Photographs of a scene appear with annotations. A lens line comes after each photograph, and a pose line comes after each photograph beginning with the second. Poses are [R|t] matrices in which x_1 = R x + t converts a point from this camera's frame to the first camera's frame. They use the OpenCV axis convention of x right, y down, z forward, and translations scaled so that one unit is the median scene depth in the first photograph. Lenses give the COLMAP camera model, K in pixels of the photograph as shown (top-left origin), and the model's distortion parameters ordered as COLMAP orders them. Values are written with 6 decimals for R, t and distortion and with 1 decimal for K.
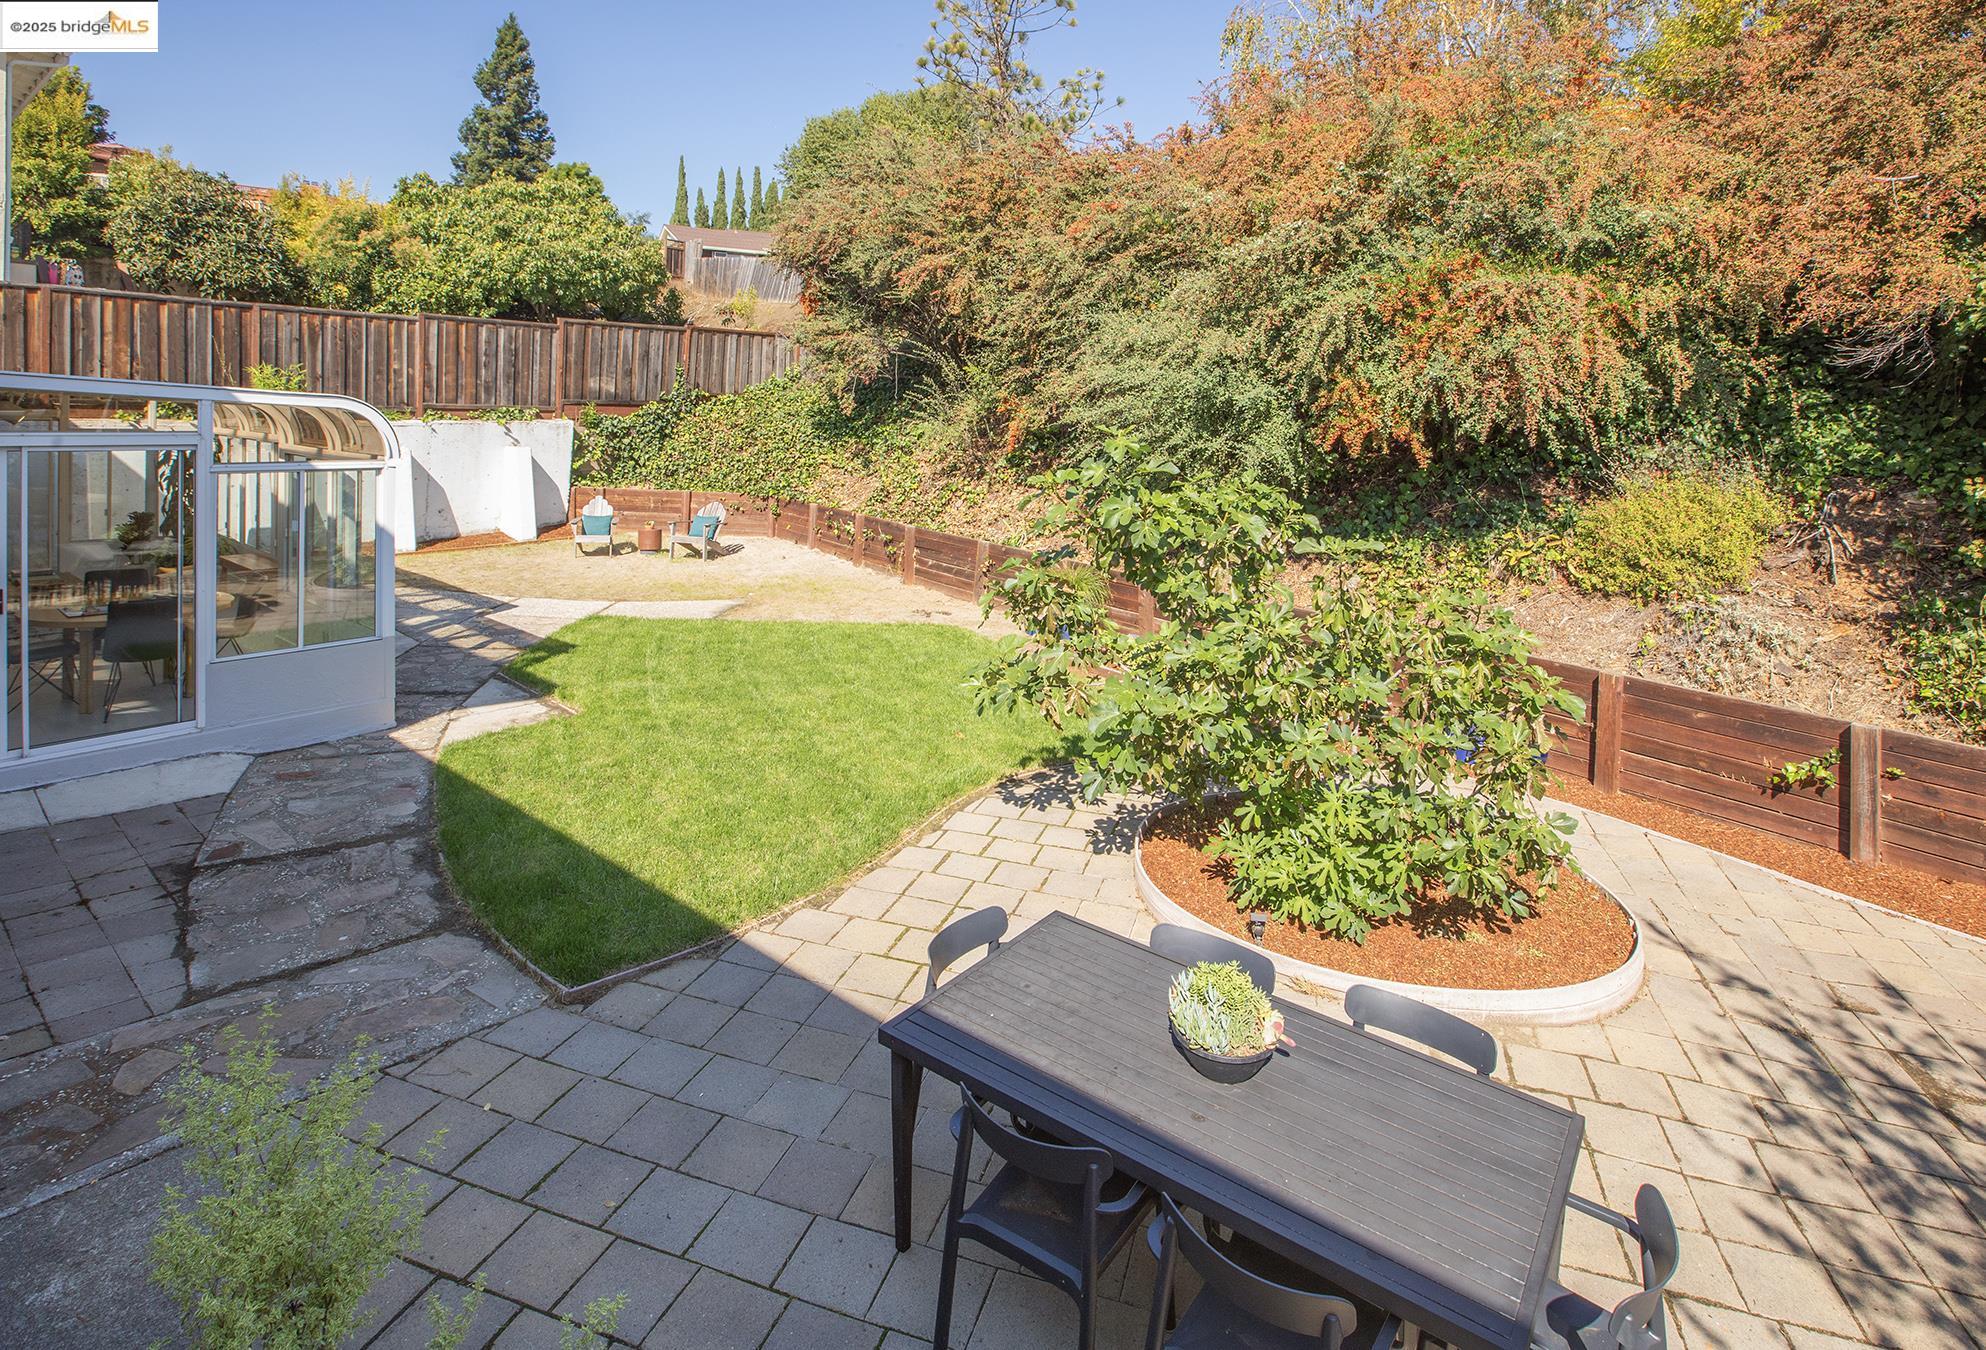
lens RADIAL K [[930.0, 0, 1017.1], [0, 930.0, 436.3], [0, 0, 1]] dist [-0.020971, 0.001967]
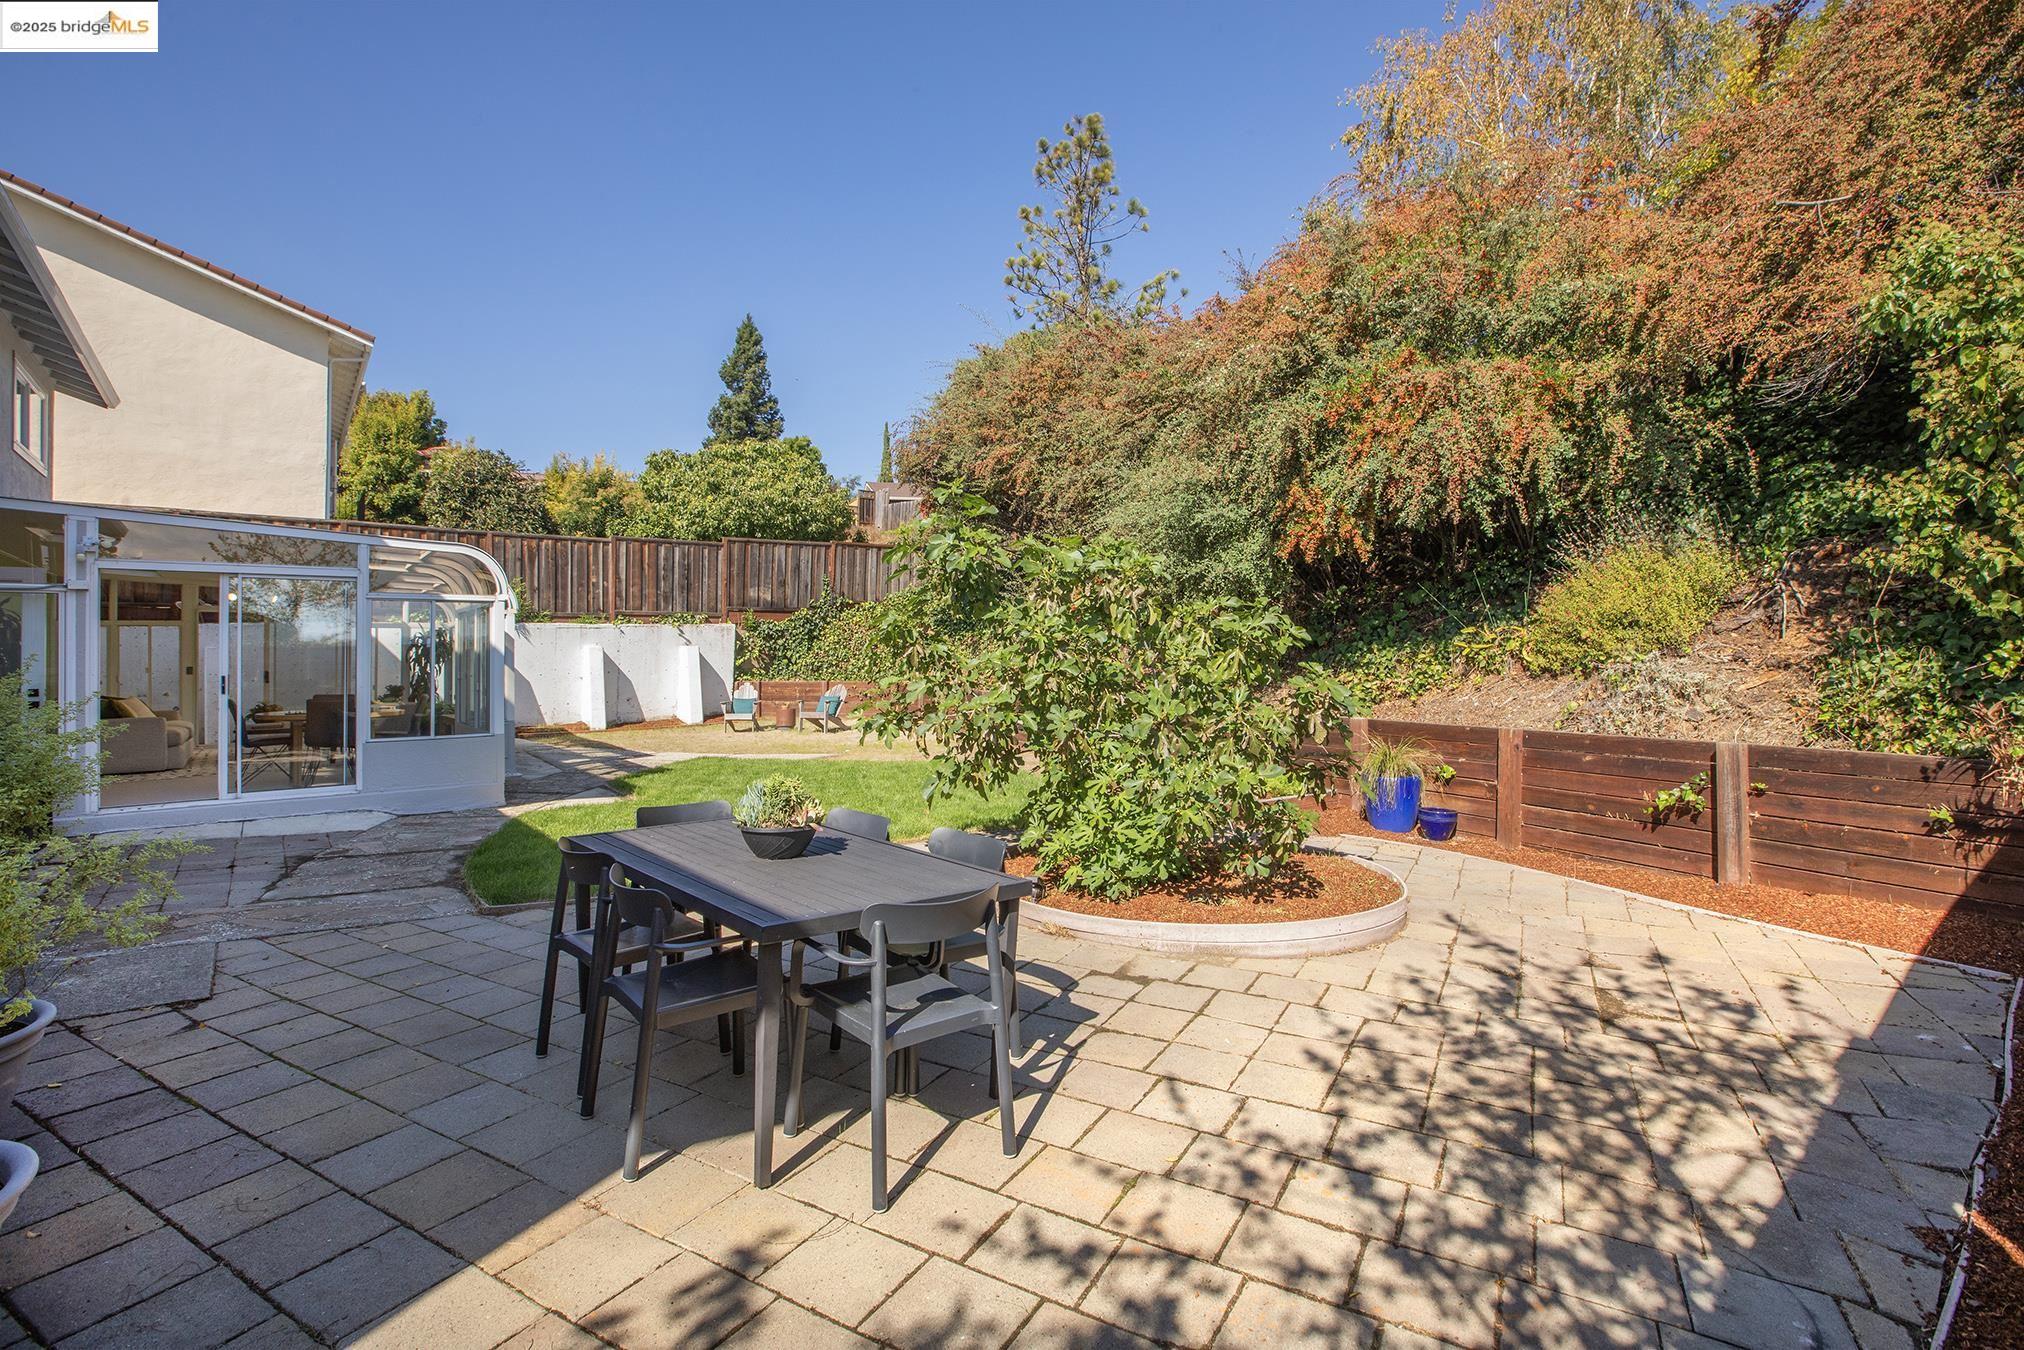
lens RADIAL K [[882.9, 0, 1008.0], [0, 882.9, 640.6], [0, 0, 1]] dist [-0.020602, 0.001271]
pose [[0.978323, -0.028852, -0.205064, 0.252512], [0.022643, 0.999213, -0.032559, 0.148436], [0.205842, 0.027210, 0.978207, -0.032762]]
